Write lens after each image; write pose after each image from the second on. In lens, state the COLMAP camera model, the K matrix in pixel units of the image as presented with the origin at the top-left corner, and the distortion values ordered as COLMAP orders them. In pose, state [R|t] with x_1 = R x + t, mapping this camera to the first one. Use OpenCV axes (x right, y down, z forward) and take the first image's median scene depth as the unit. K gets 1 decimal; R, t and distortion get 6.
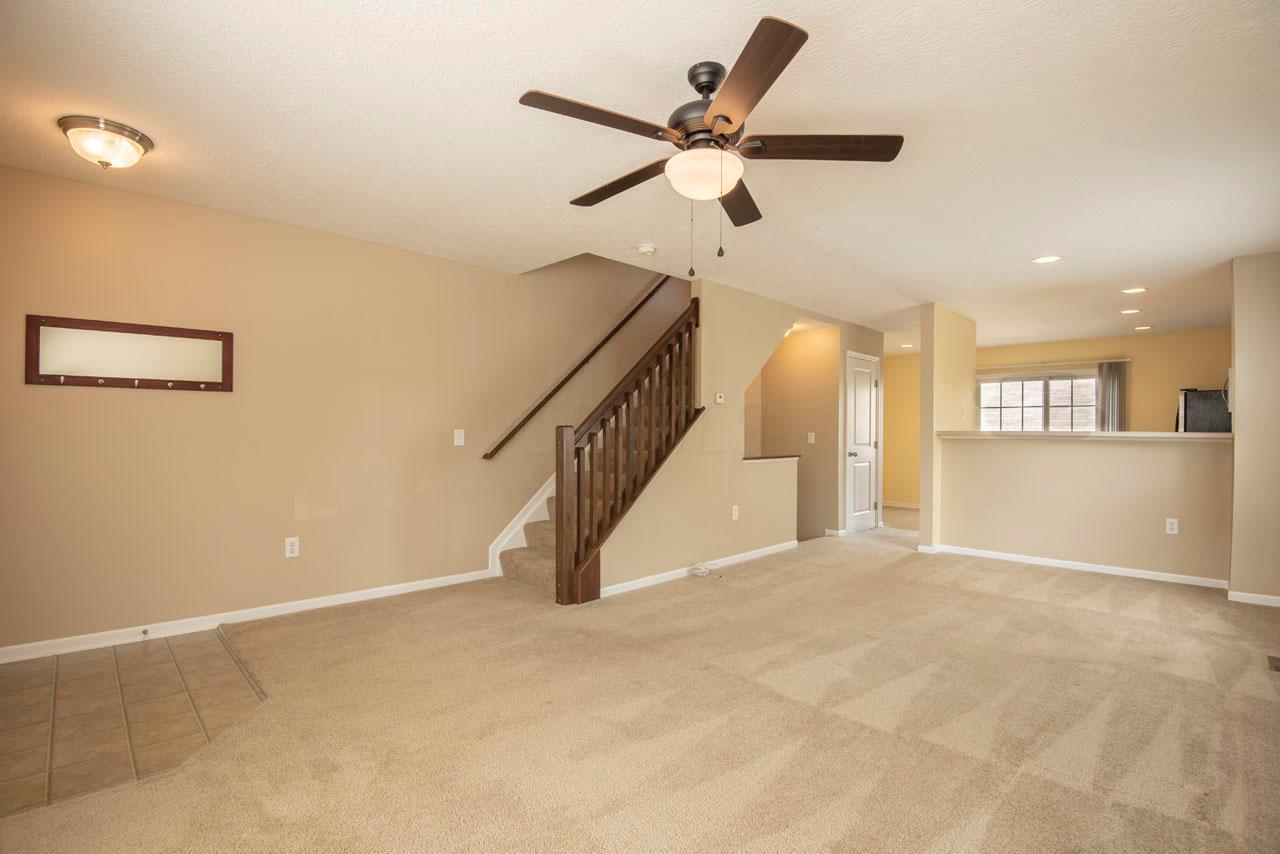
lens RADIAL K [[604.4, 0, 645.9], [0, 604.4, 421.9], [0, 0, 1]] dist [-0.002446, -0.021918]
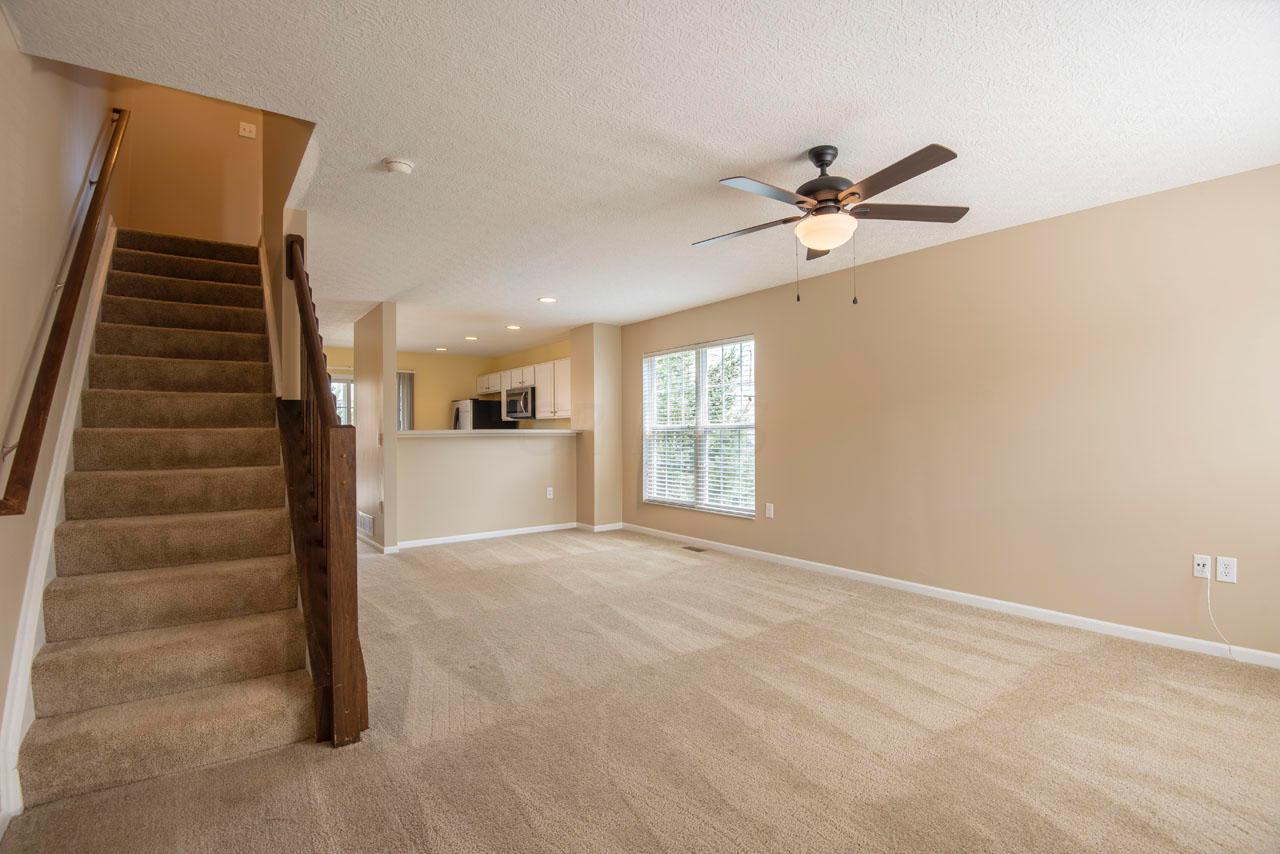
lens RADIAL K [[604.4, 0, 645.9], [0, 604.4, 421.9], [0, 0, 1]] dist [-0.002446, -0.021918]
pose [[0.112401, 0.005418, 0.993648, -0.761233], [-0.005930, 0.999971, -0.004781, 0.004967], [-0.993645, -0.005354, 0.112430, 0.765336]]
